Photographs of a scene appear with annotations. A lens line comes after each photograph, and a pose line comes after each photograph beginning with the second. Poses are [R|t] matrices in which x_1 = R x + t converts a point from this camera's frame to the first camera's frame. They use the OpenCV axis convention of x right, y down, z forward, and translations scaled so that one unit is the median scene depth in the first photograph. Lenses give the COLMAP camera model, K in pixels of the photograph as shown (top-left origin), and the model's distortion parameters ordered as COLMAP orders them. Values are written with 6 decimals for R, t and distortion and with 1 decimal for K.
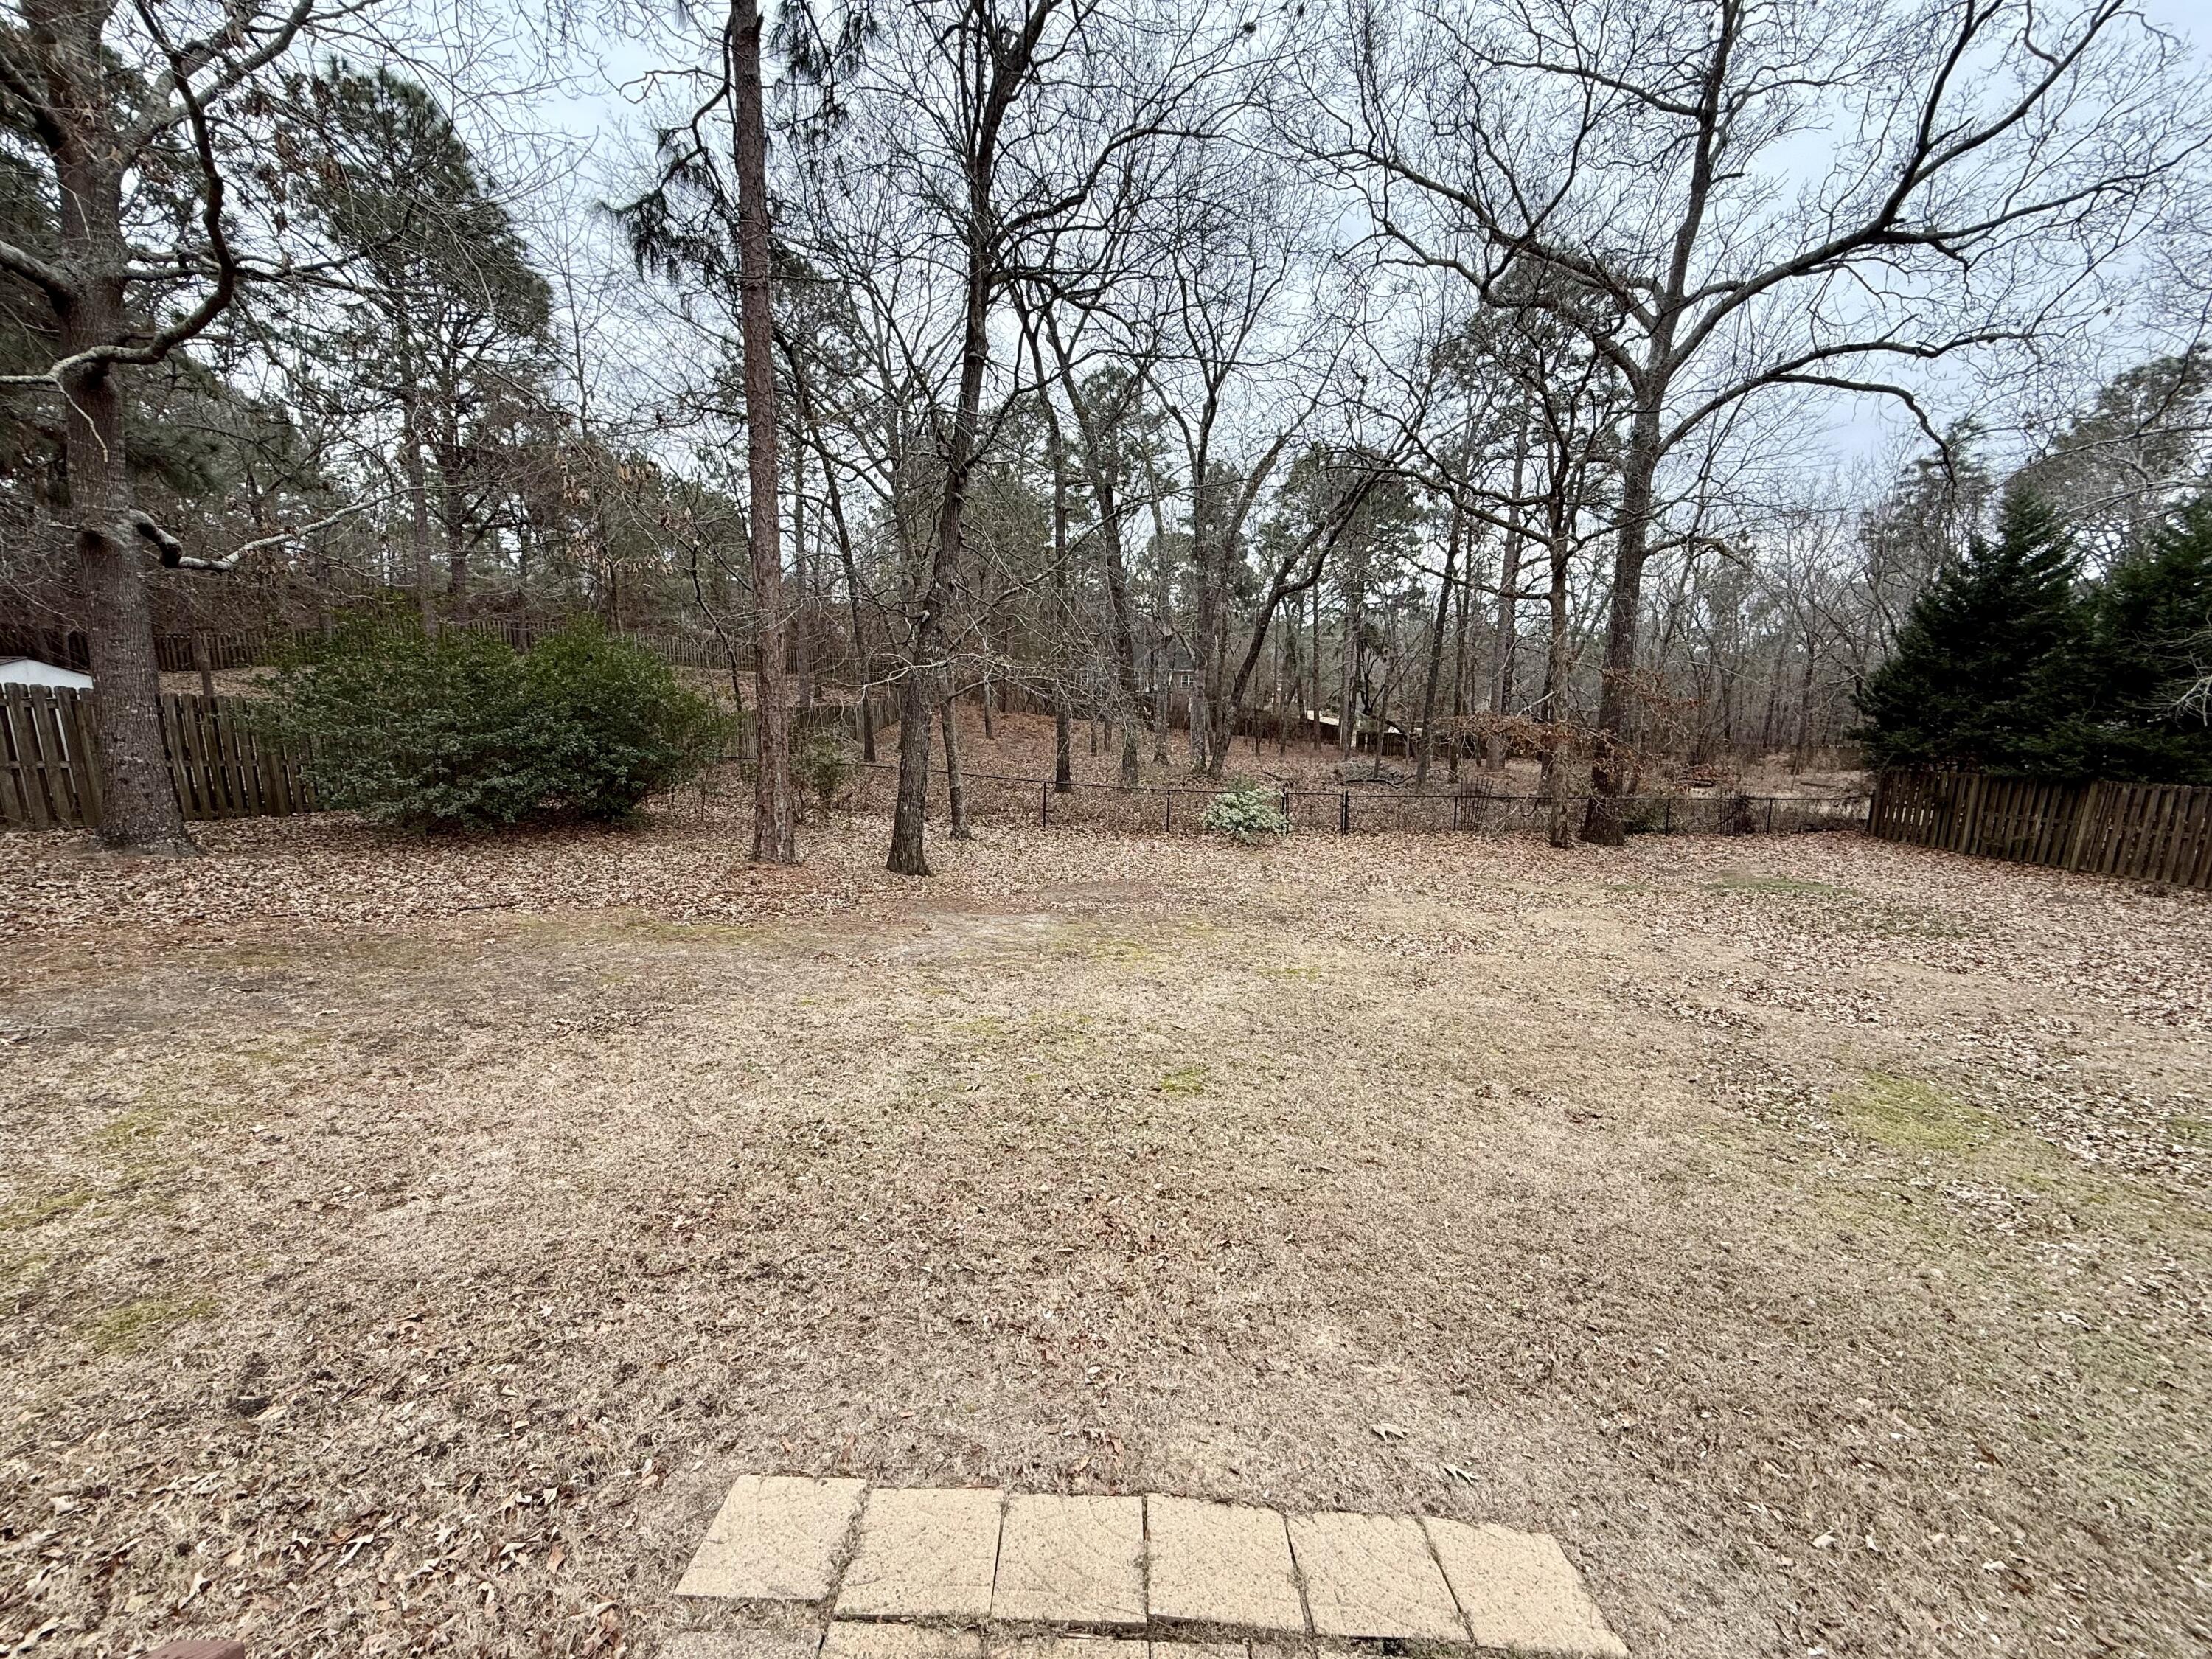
lens RADIAL K [[875.2, 0, 1098.5], [0, 875.2, 826.8], [0, 0, 1]] dist [-0.002011, 0.000006]
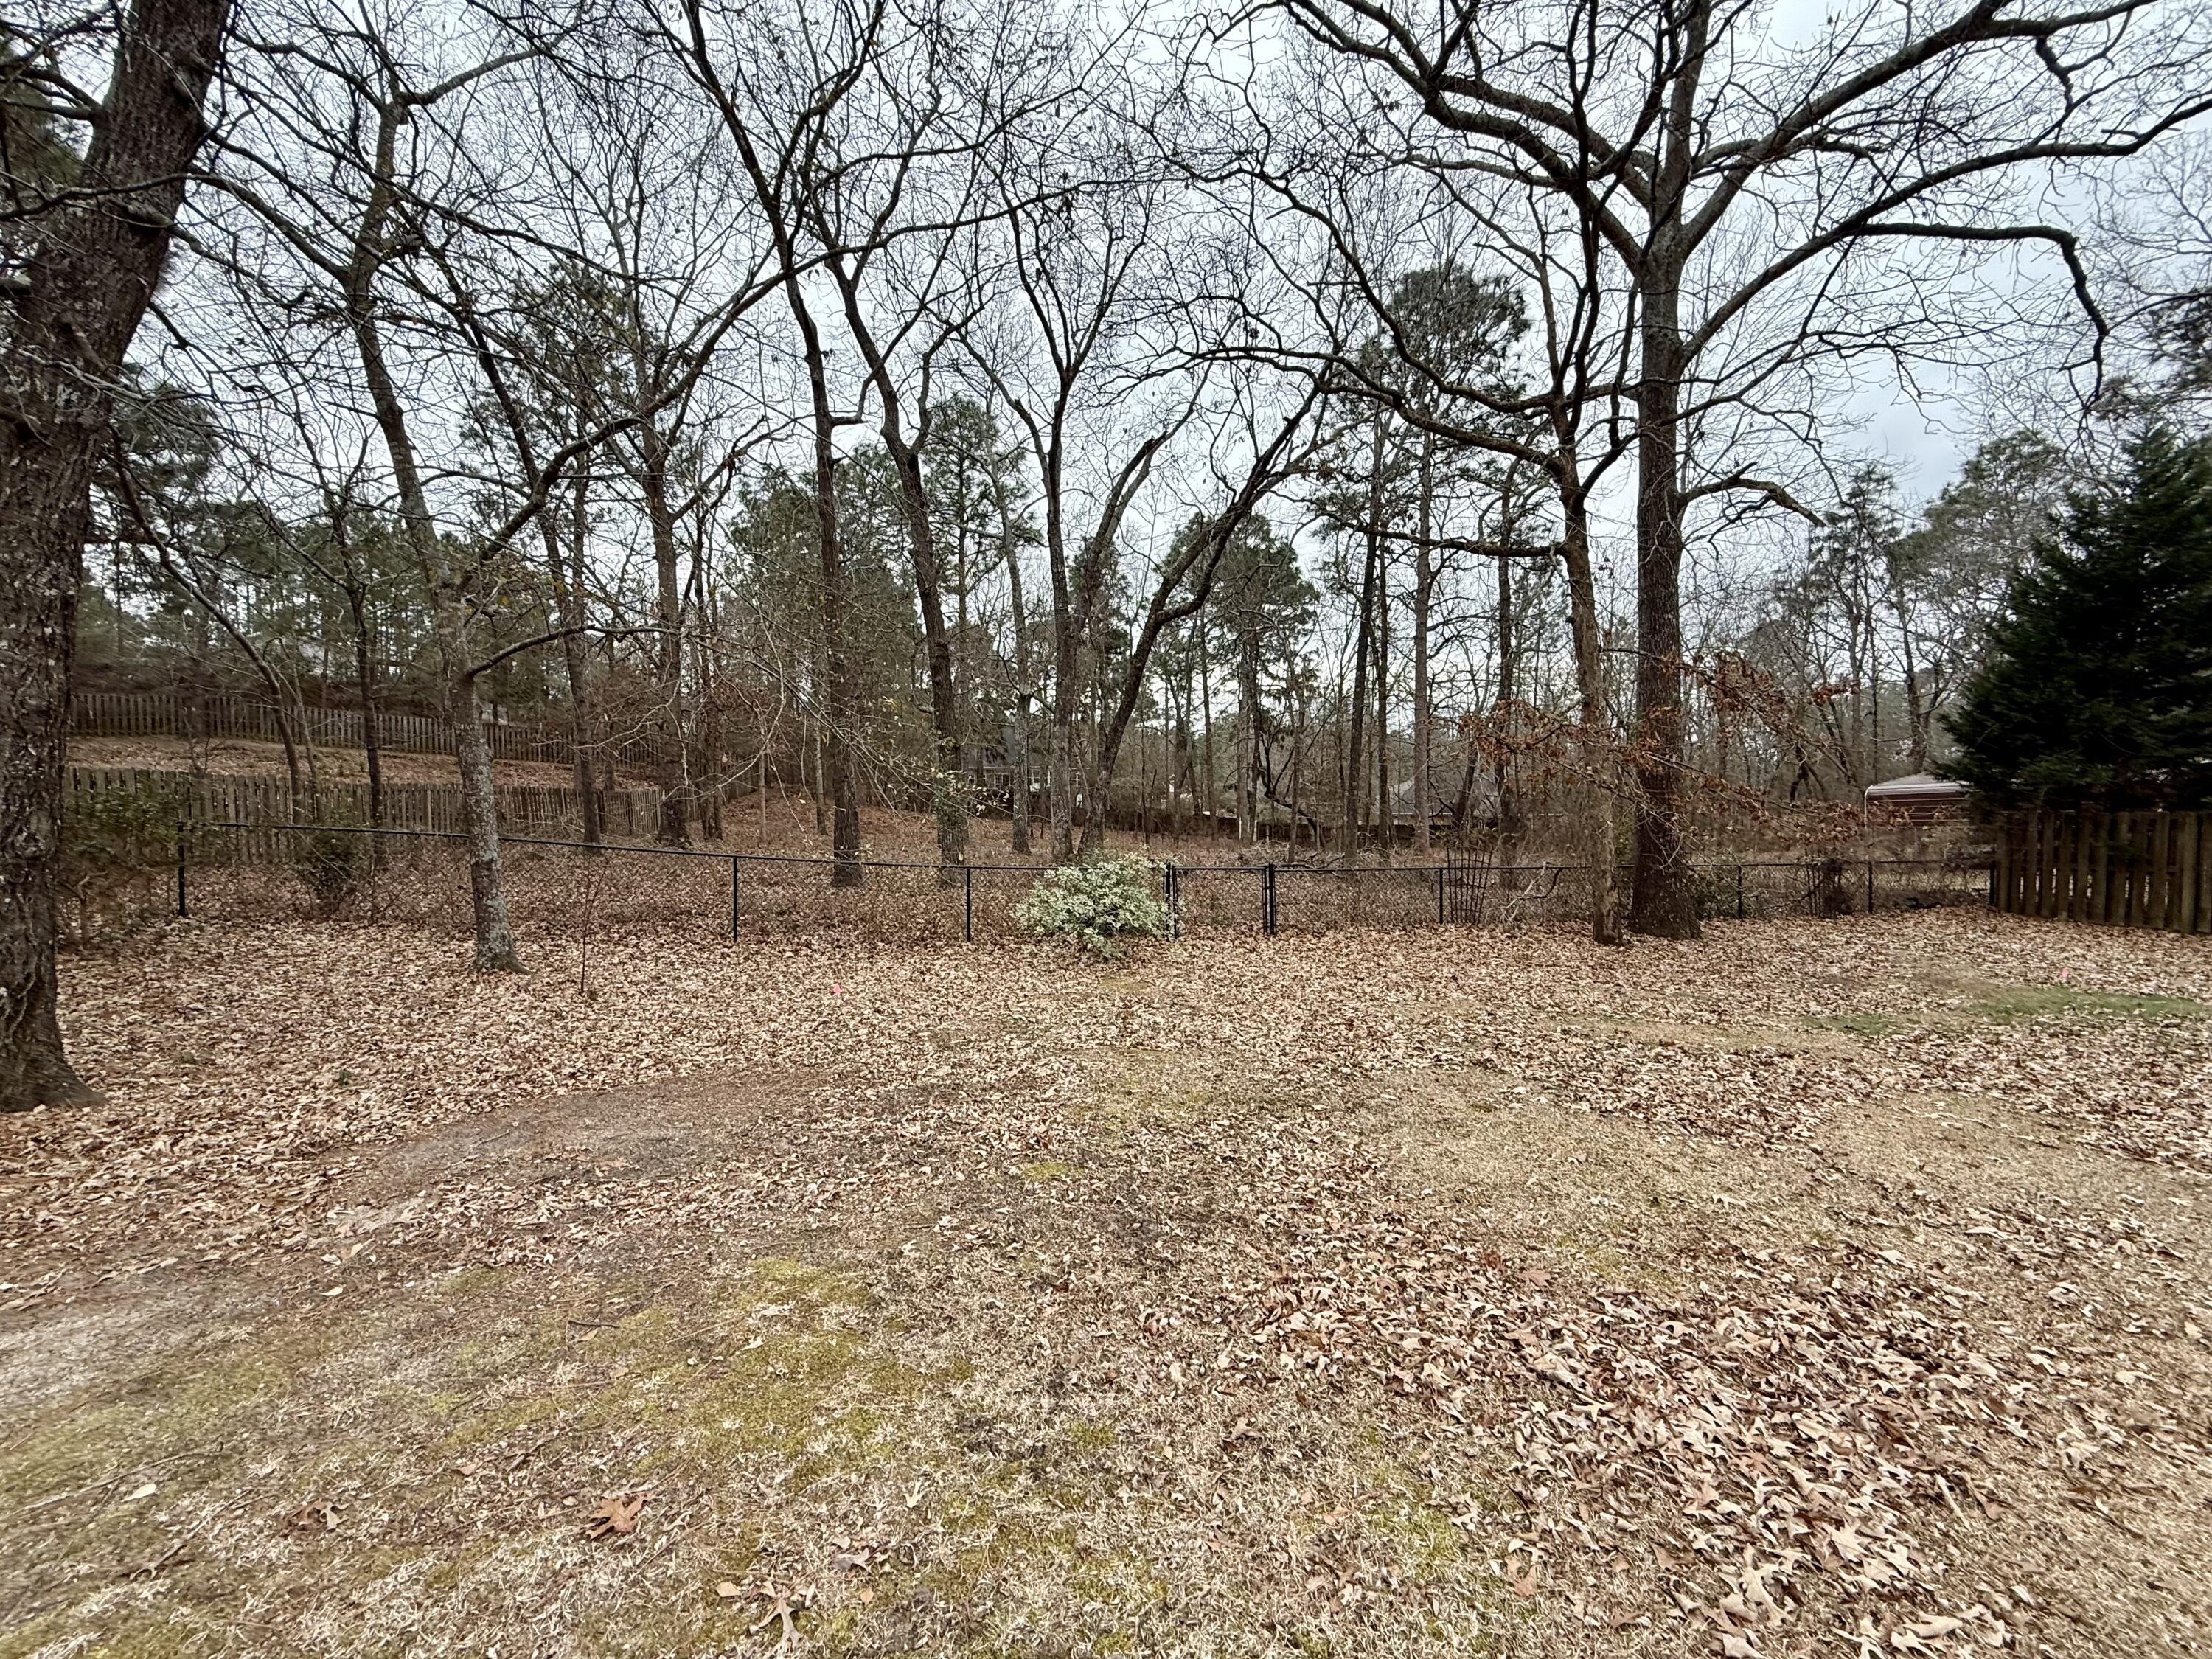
lens RADIAL K [[875.2, 0, 1101.9], [0, 875.2, 831.3], [0, 0, 1]] dist [-0.002011, 0.000006]
pose [[0.992751, -0.021094, 0.118323, 0.088797], [0.035370, 0.992158, -0.119885, 0.005217], [-0.114866, 0.123201, 0.985712, 0.381138]]
